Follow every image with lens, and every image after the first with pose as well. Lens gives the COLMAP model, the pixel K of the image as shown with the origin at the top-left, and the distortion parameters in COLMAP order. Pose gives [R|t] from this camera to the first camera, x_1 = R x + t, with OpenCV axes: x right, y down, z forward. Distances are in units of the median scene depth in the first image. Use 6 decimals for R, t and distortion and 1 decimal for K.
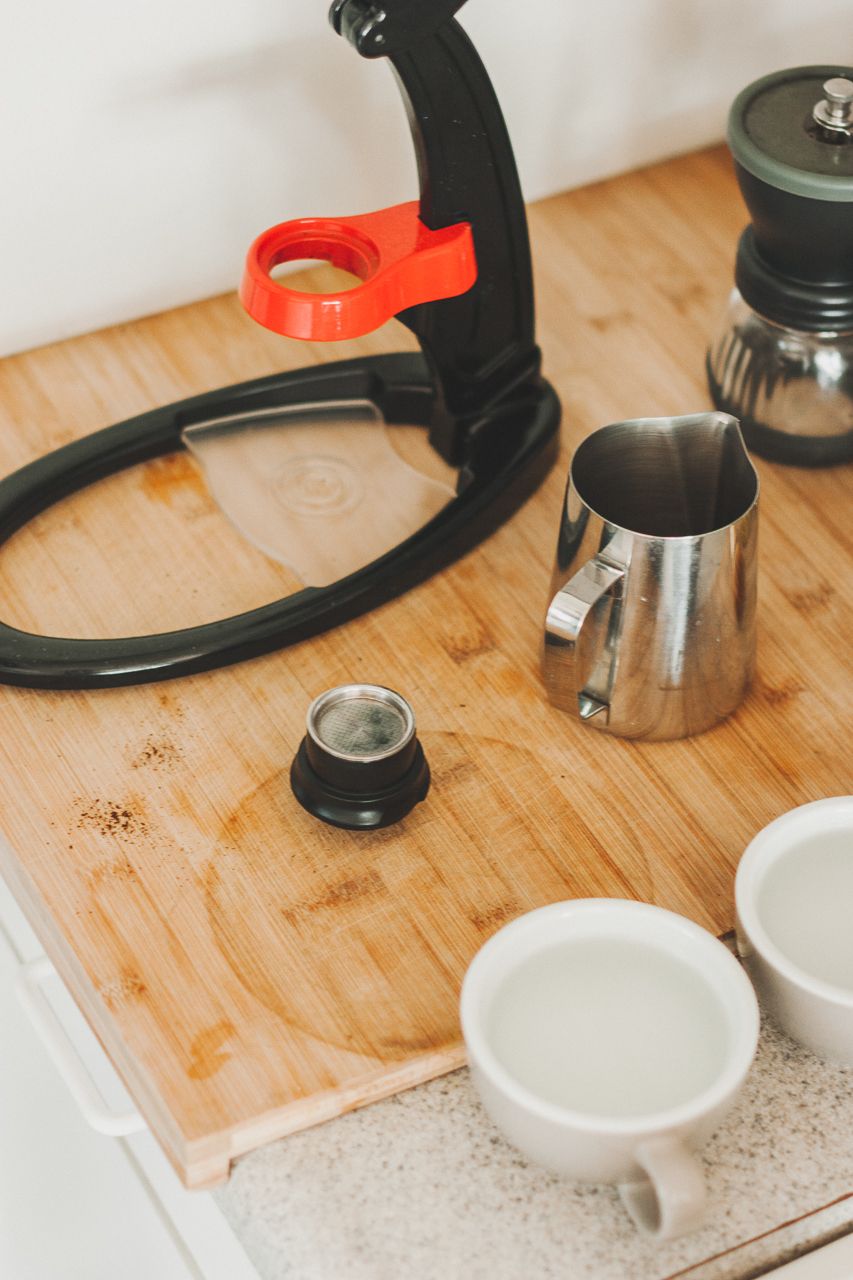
lens RADIAL K [[3153.7, 0, 426.5], [0, 3153.7, 640.0], [0, 0, 1]] dist [-0.110134, -0.555750]
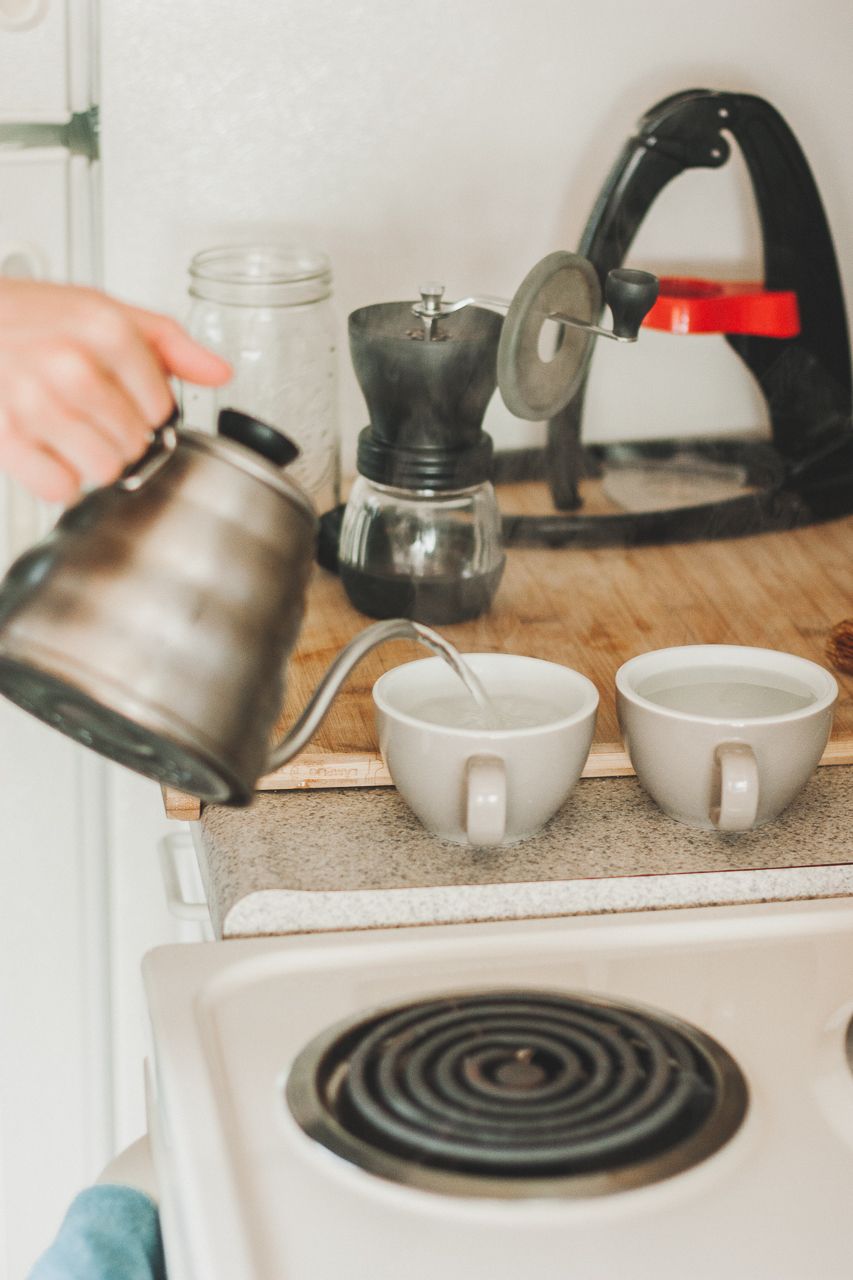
lens RADIAL K [[3153.7, 0, 426.5], [0, 3153.7, 640.0], [0, 0, 1]] dist [-0.110134, -0.555750]
pose [[0.944024, 0.095359, -0.315792, 0.430520], [-0.218055, 0.898720, -0.380466, 0.579858], [0.247528, 0.428029, 0.869207, -0.151388]]
